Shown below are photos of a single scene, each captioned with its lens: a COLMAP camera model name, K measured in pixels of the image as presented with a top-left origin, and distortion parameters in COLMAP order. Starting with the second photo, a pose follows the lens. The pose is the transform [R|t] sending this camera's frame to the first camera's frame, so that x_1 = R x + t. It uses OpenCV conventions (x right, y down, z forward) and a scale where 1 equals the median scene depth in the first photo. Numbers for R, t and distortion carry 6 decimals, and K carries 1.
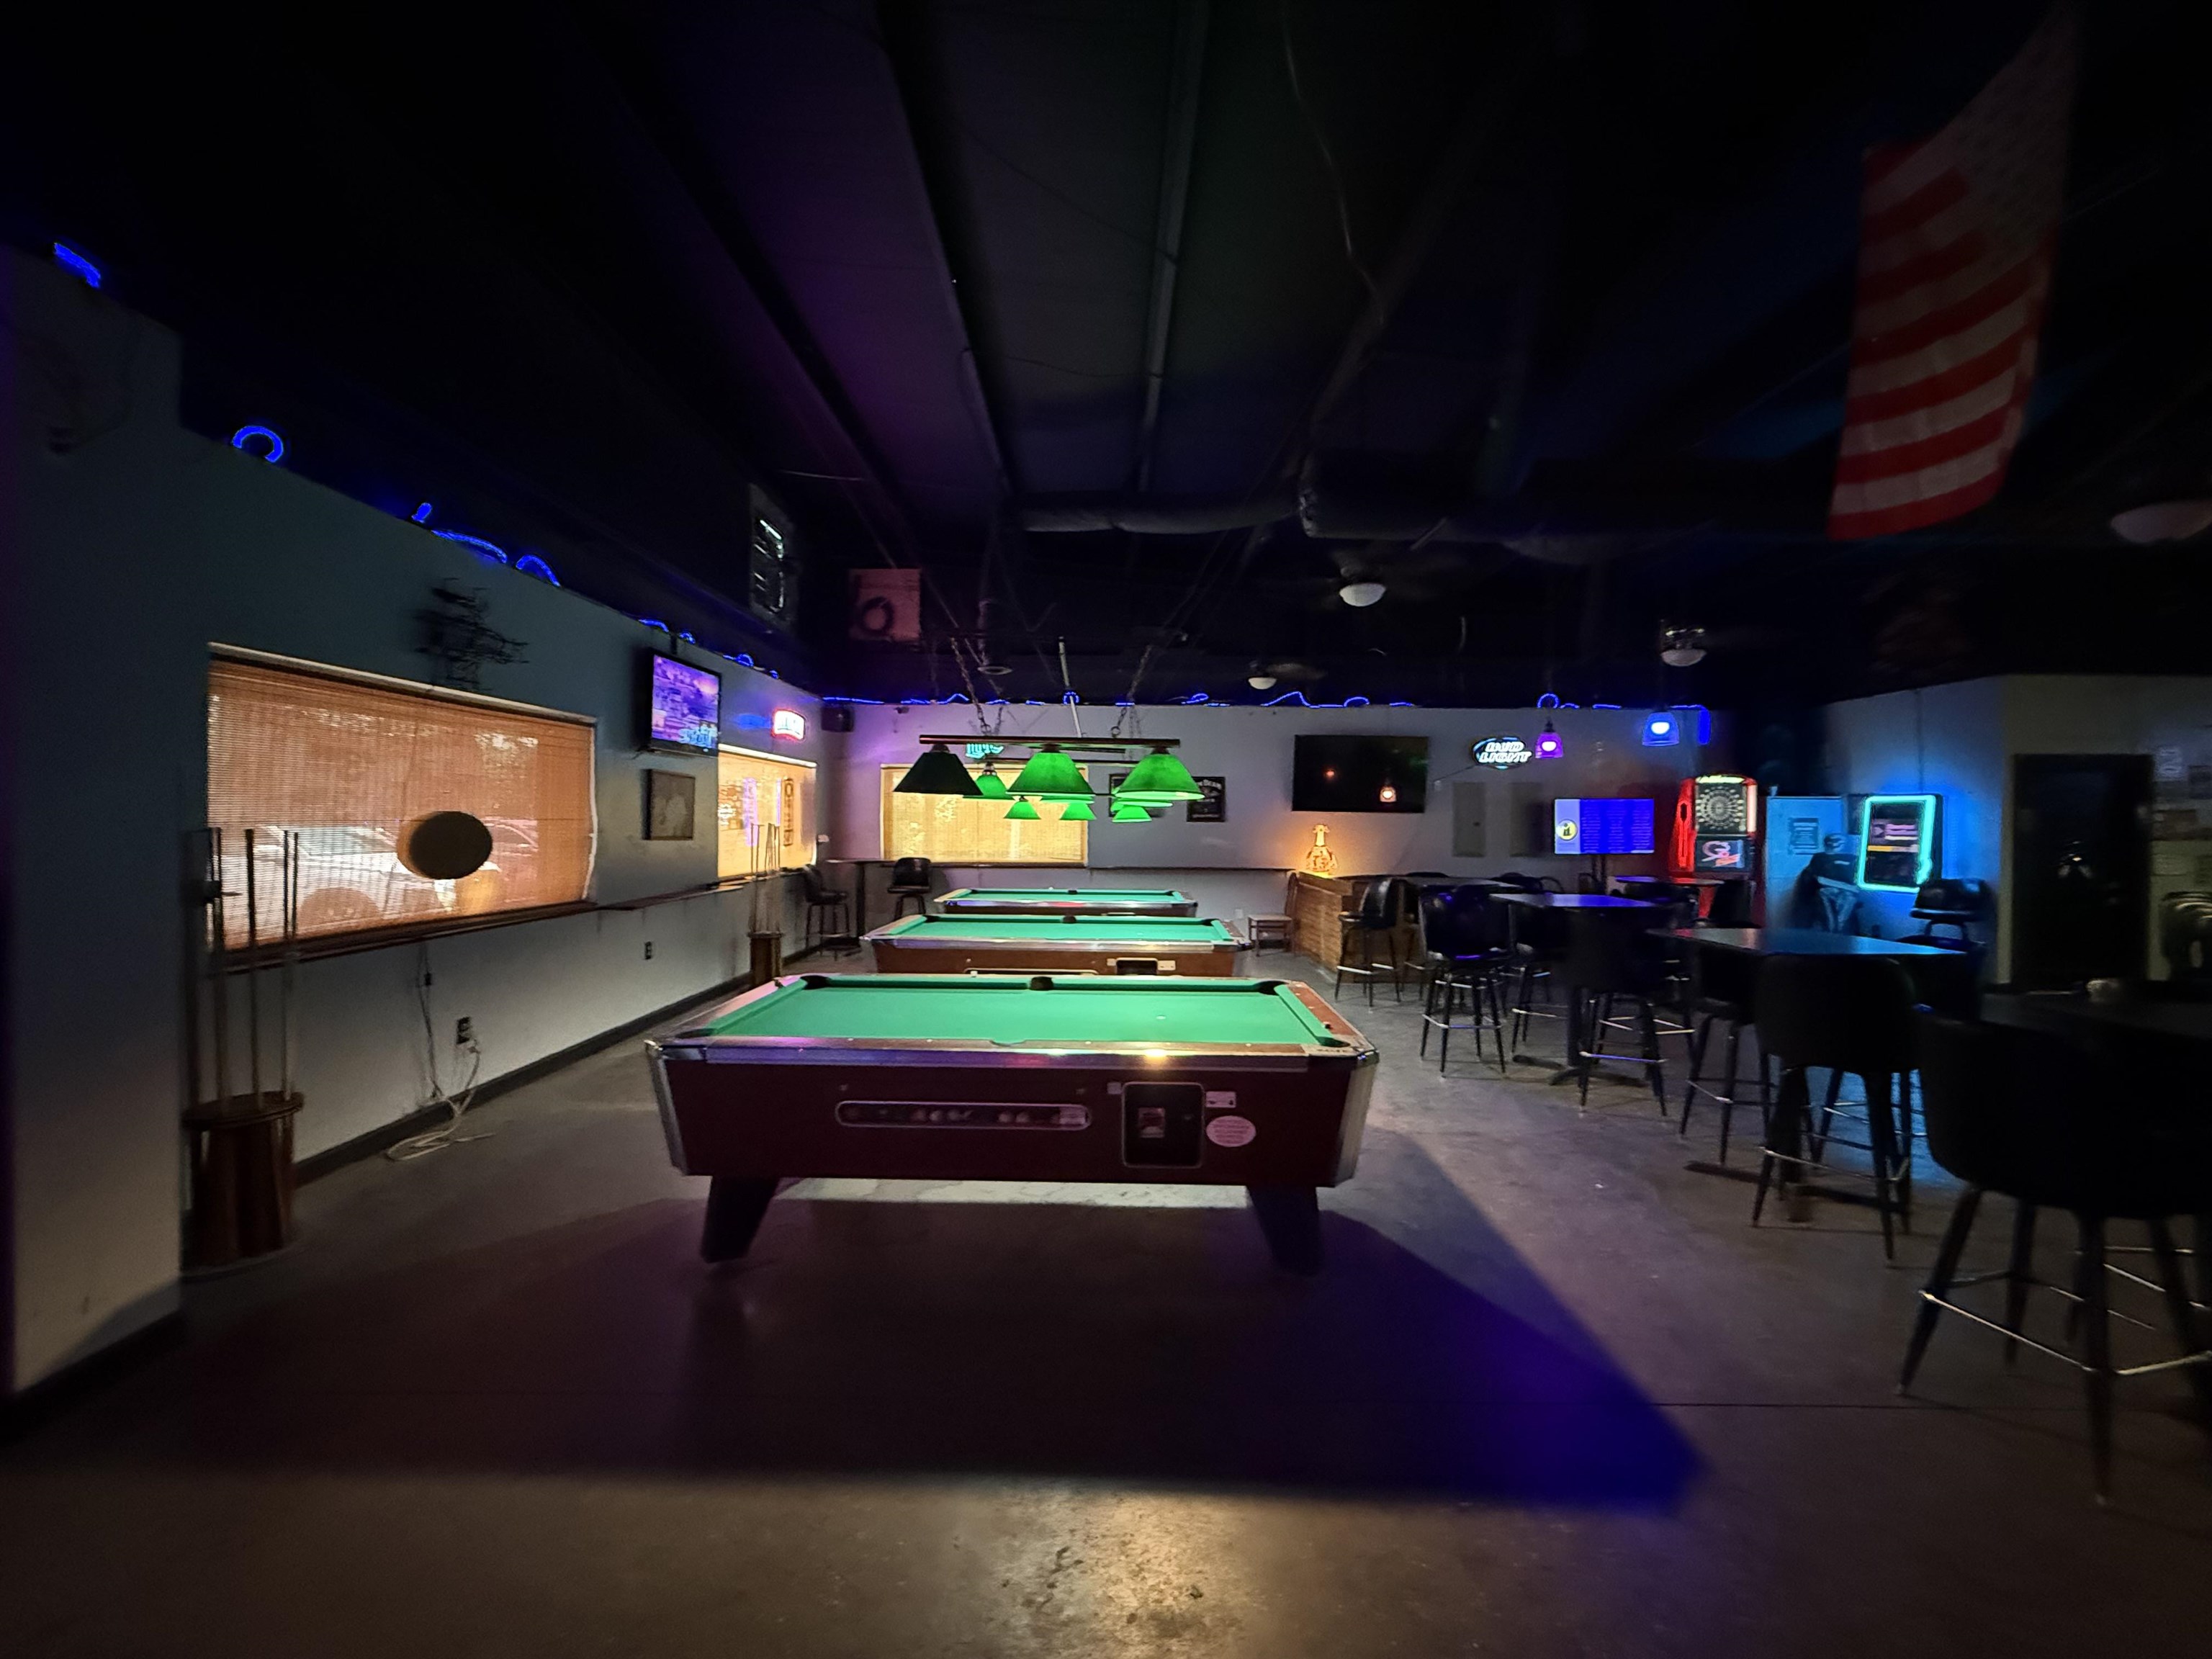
lens RADIAL K [[877.6, 0, 1104.4], [0, 877.6, 822.0], [0, 0, 1]] dist [0.001512, 0.000309]
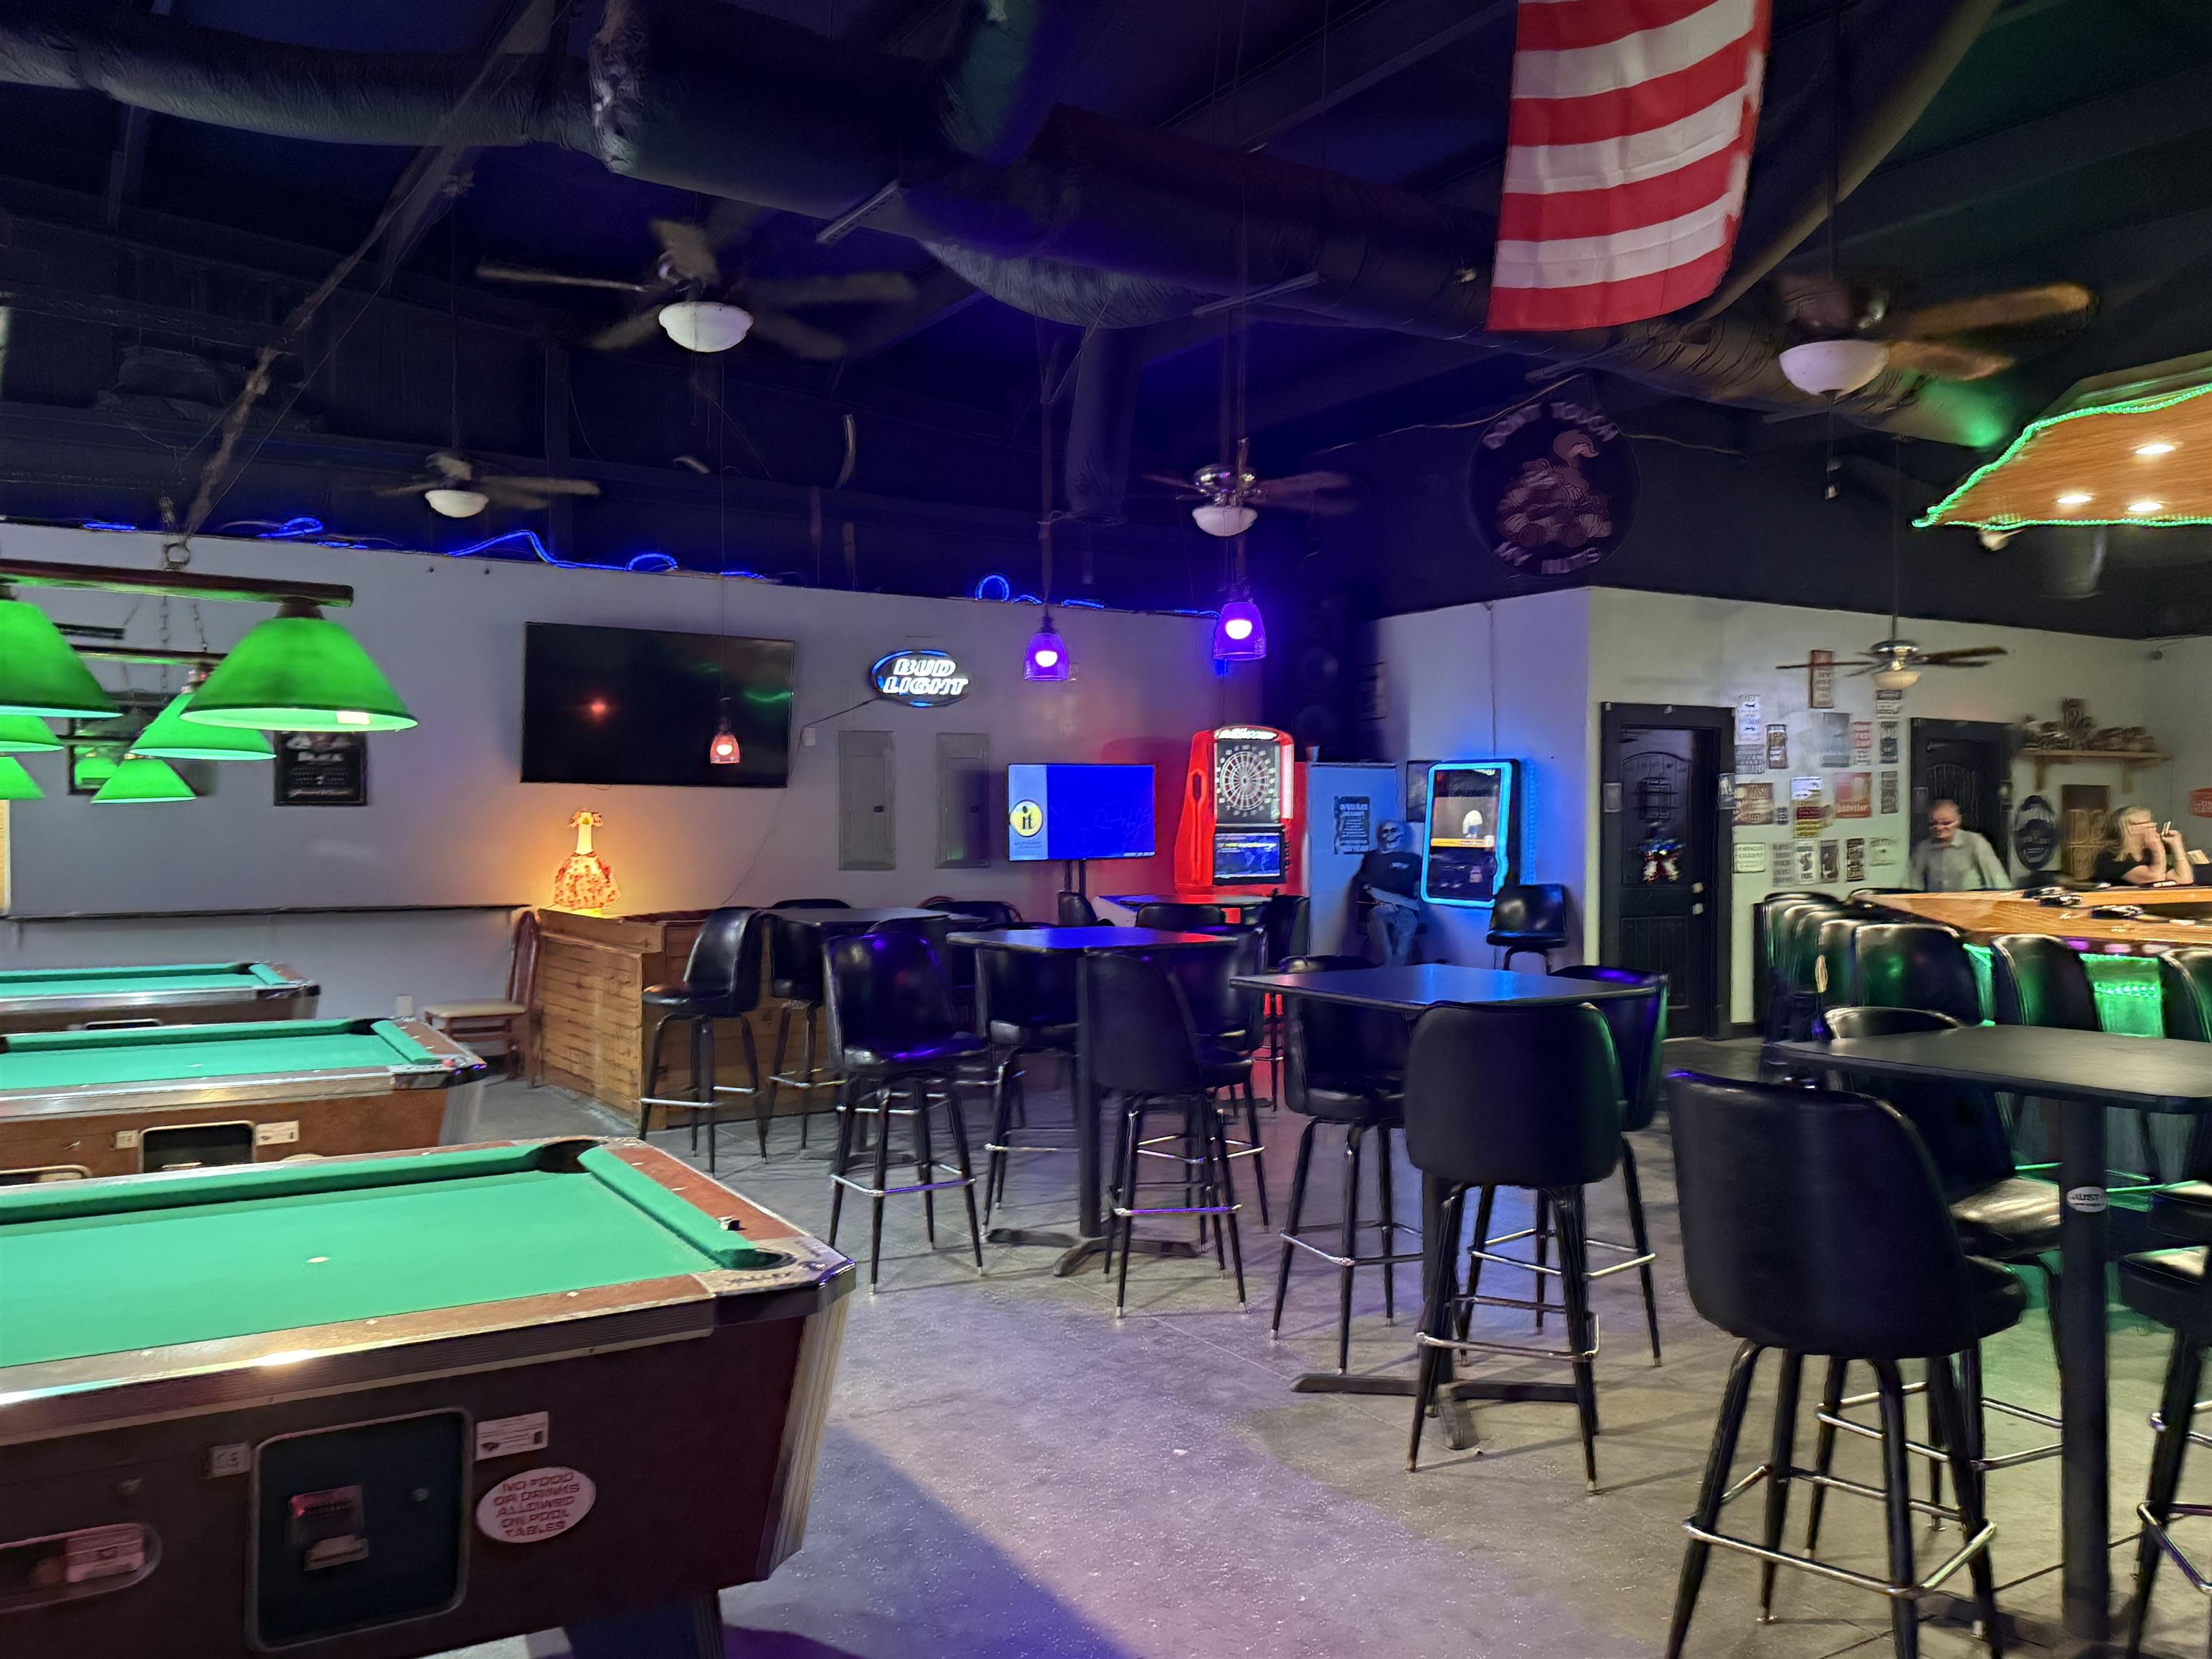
lens RADIAL K [[1728.7, 0, 1109.3], [0, 1728.7, 824.2], [0, 0, 1]] dist [0.122809, -0.172776]
pose [[0.851741, -0.009377, 0.523879, -0.026984], [0.005432, 0.999944, 0.009068, 0.007613], [-0.523934, -0.004878, 0.851745, 0.056962]]
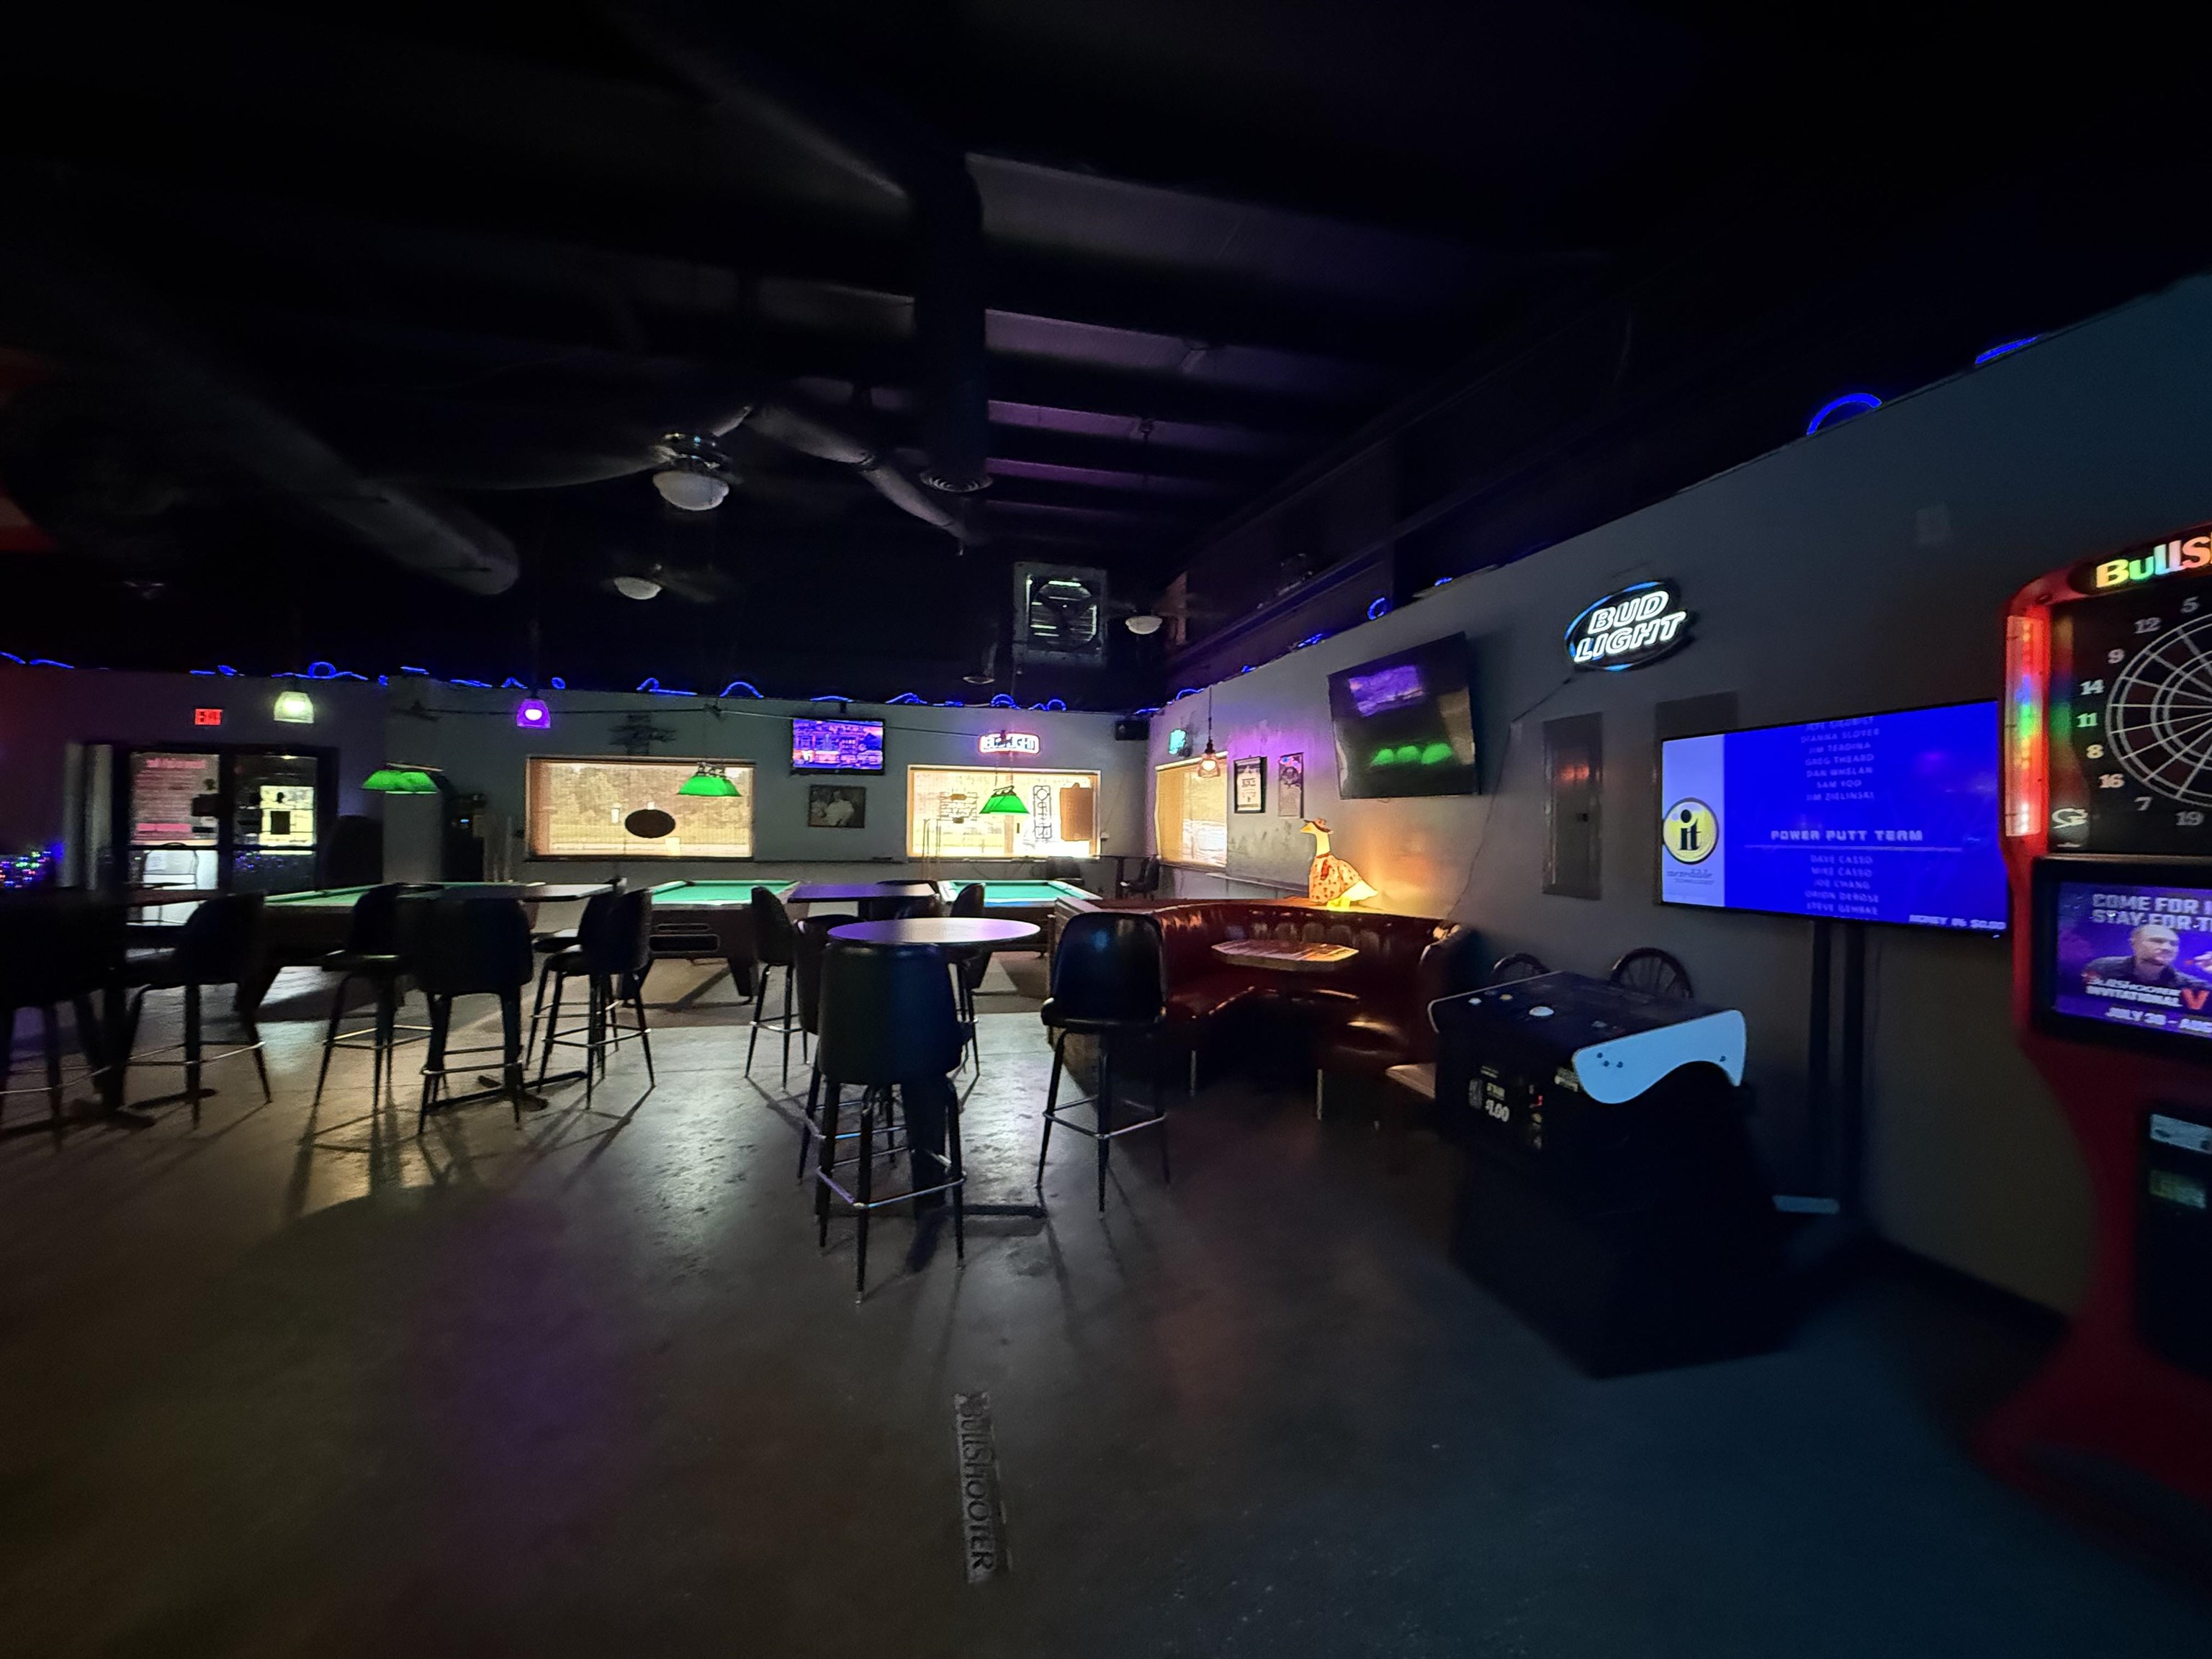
lens RADIAL K [[877.6, 0, 1104.4], [0, 877.6, 822.0], [0, 0, 1]] dist [0.001512, 0.000309]
pose [[0.234992, -0.005951, -0.971979, 1.852531], [-0.012910, 0.999874, -0.009242, 0.027183], [0.971912, 0.014720, 0.234885, 1.671528]]
